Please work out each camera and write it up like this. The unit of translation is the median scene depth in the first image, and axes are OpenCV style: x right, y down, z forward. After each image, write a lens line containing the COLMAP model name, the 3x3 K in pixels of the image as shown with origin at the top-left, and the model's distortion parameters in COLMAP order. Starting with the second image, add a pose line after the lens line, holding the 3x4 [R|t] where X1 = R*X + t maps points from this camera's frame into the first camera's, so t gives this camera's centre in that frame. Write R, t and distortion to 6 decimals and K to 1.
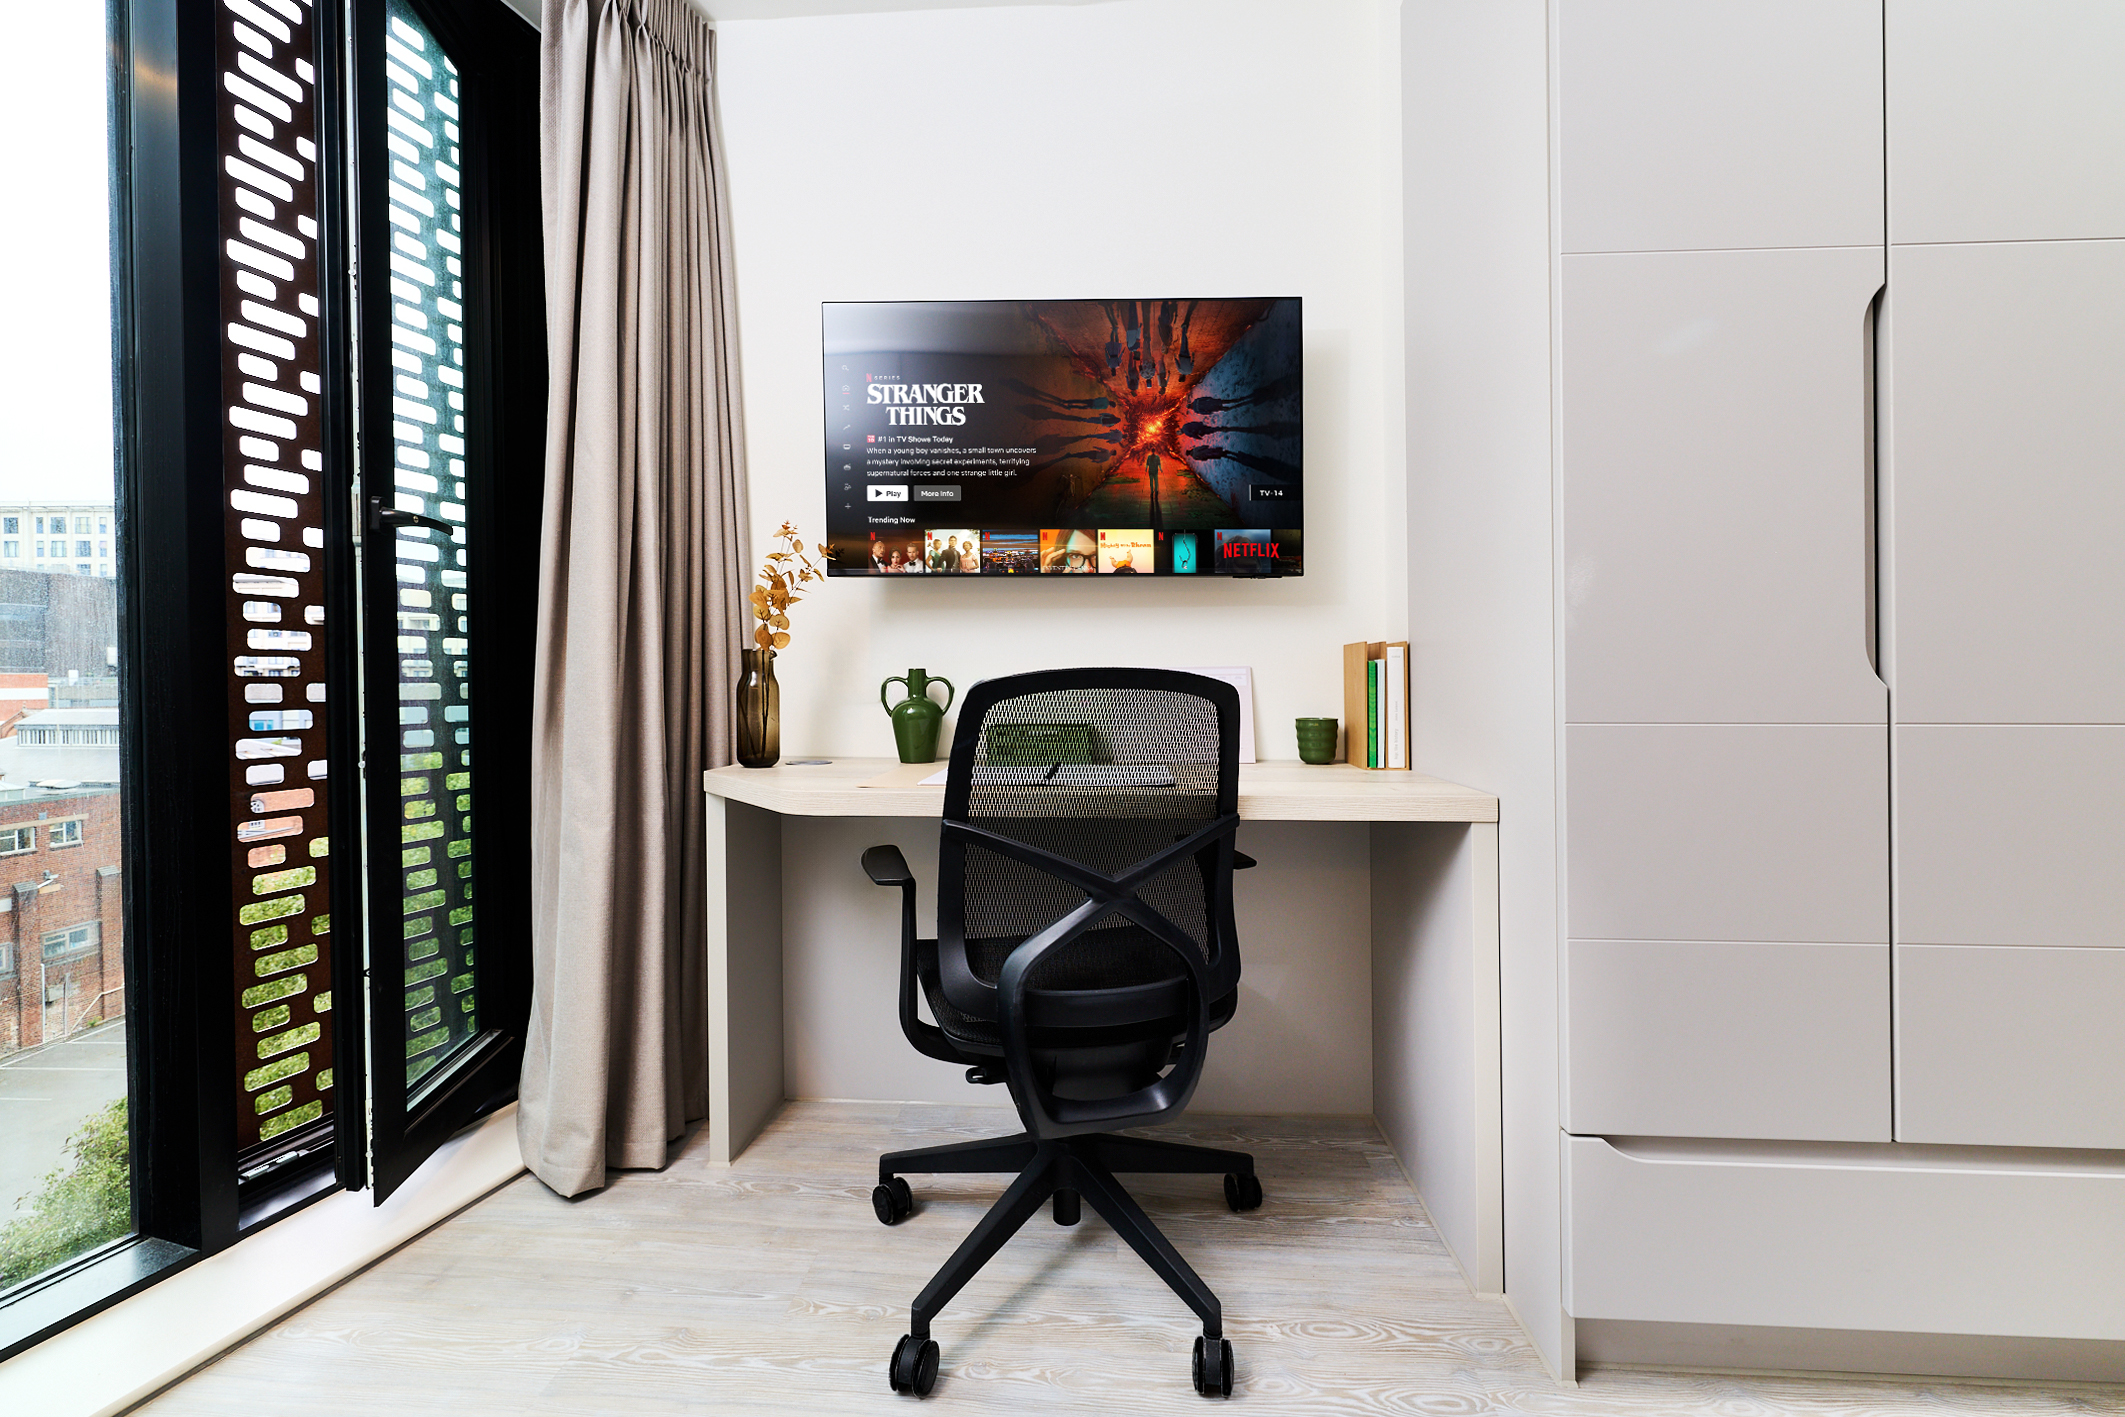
lens RADIAL K [[896.1, 0, 1062.6], [0, 896.1, 688.7], [0, 0, 1]] dist [-0.001429, 0.000247]
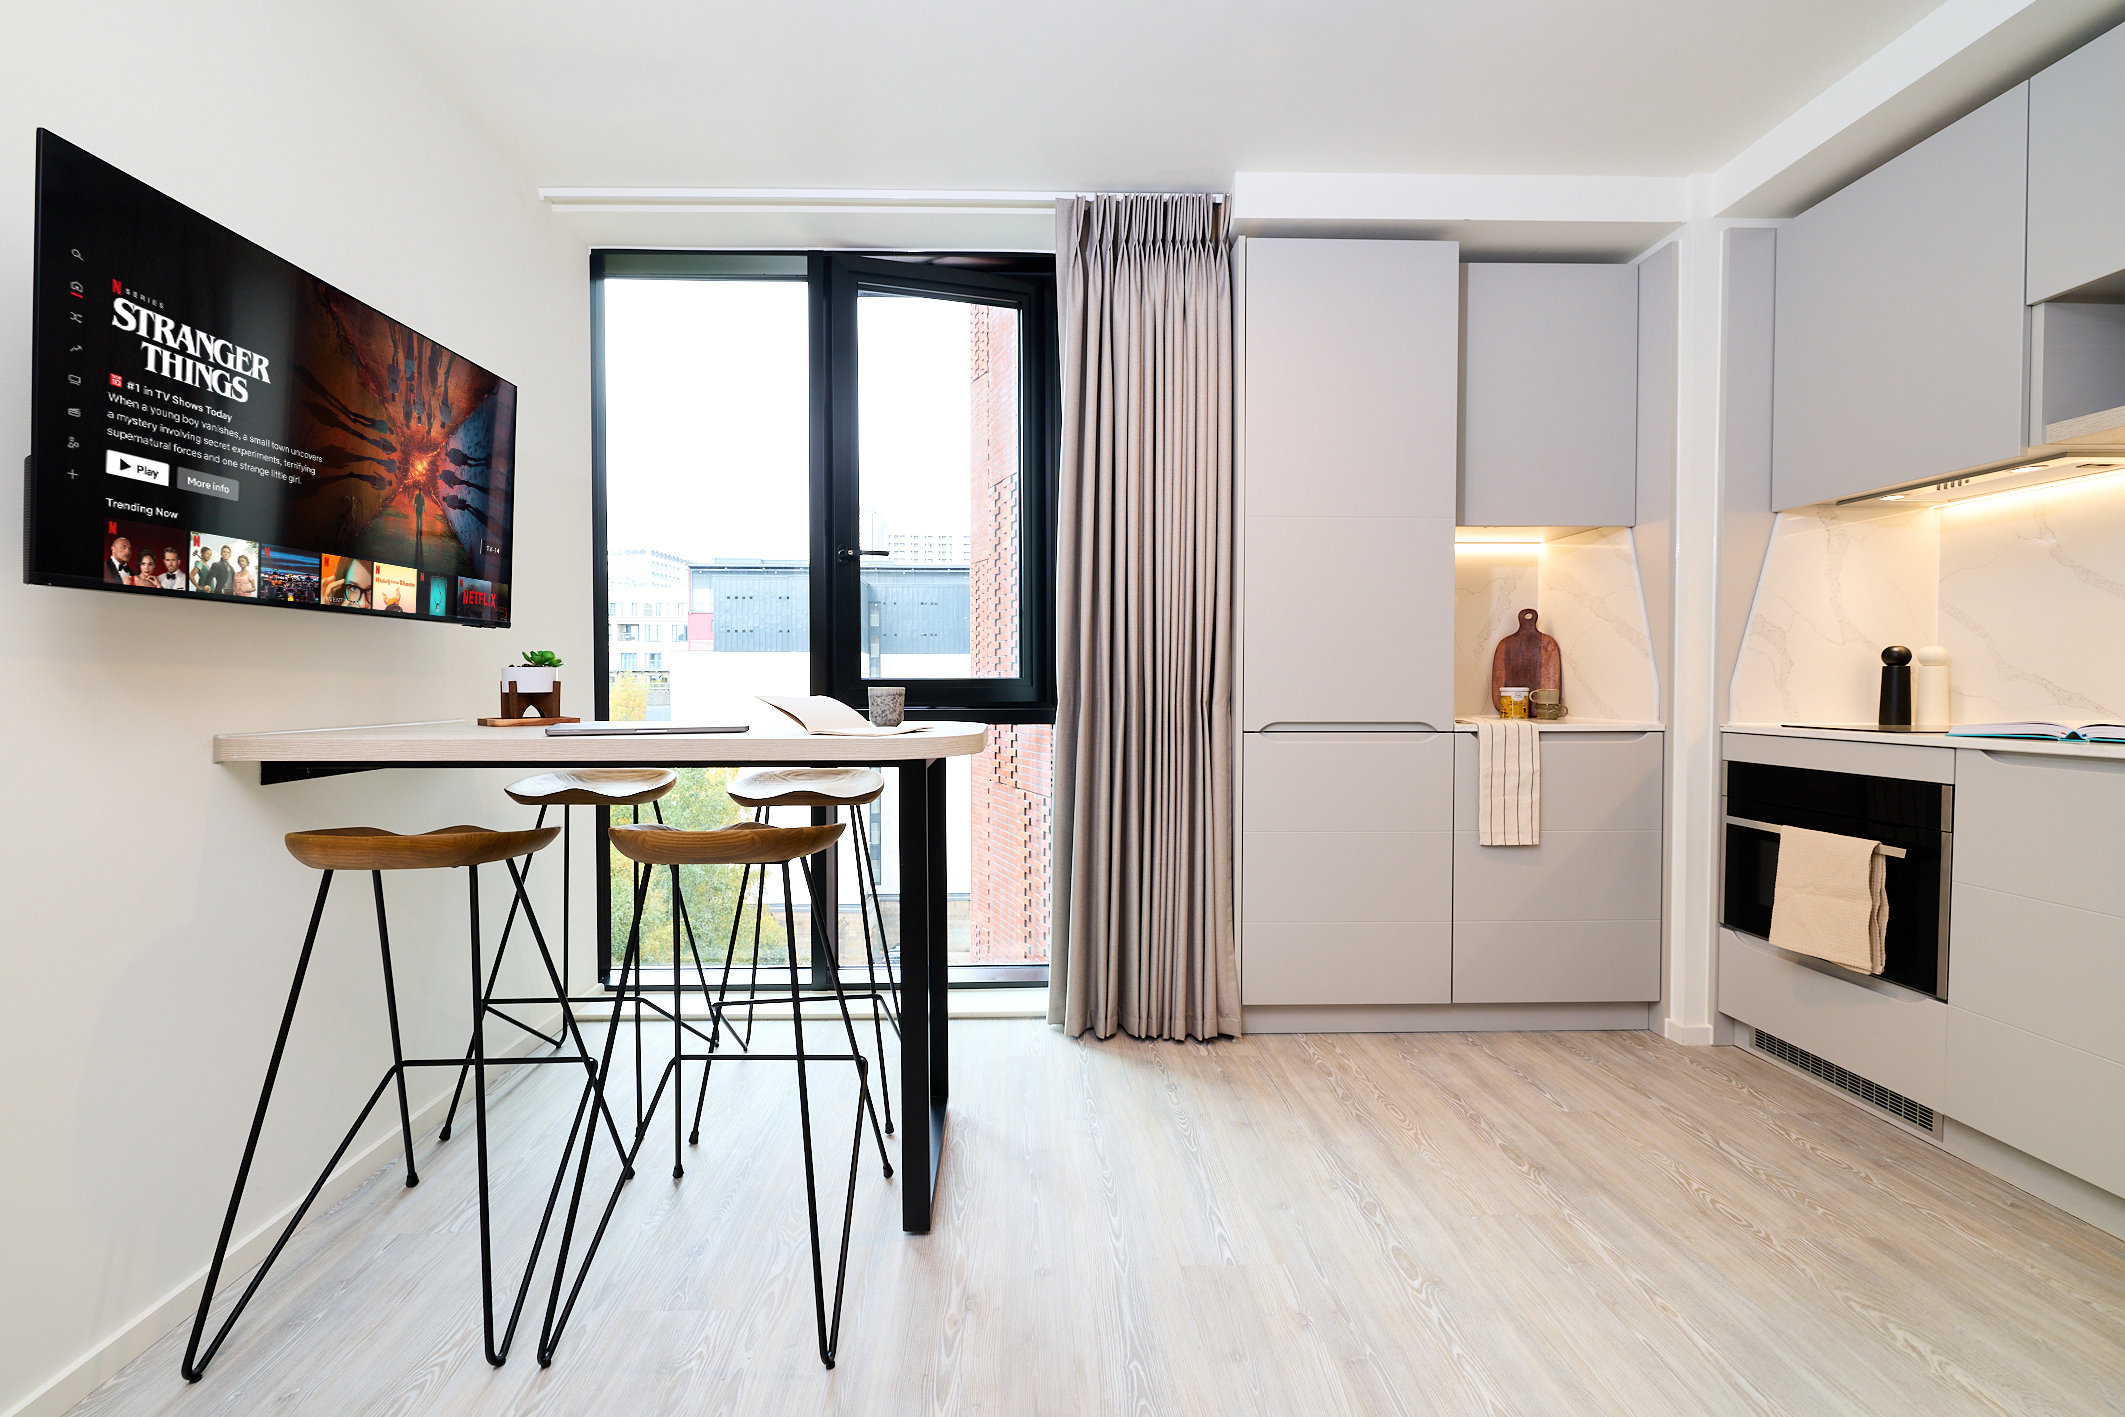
lens RADIAL K [[896.1, 0, 1065.9], [0, 896.1, 701.0], [0, 0, 1]] dist [-0.001429, 0.000247]
pose [[-0.048844, -0.033632, 0.998240, -0.915095], [-0.013793, 0.999360, 0.032995, -0.075360], [-0.998711, -0.012157, -0.049277, 0.334938]]
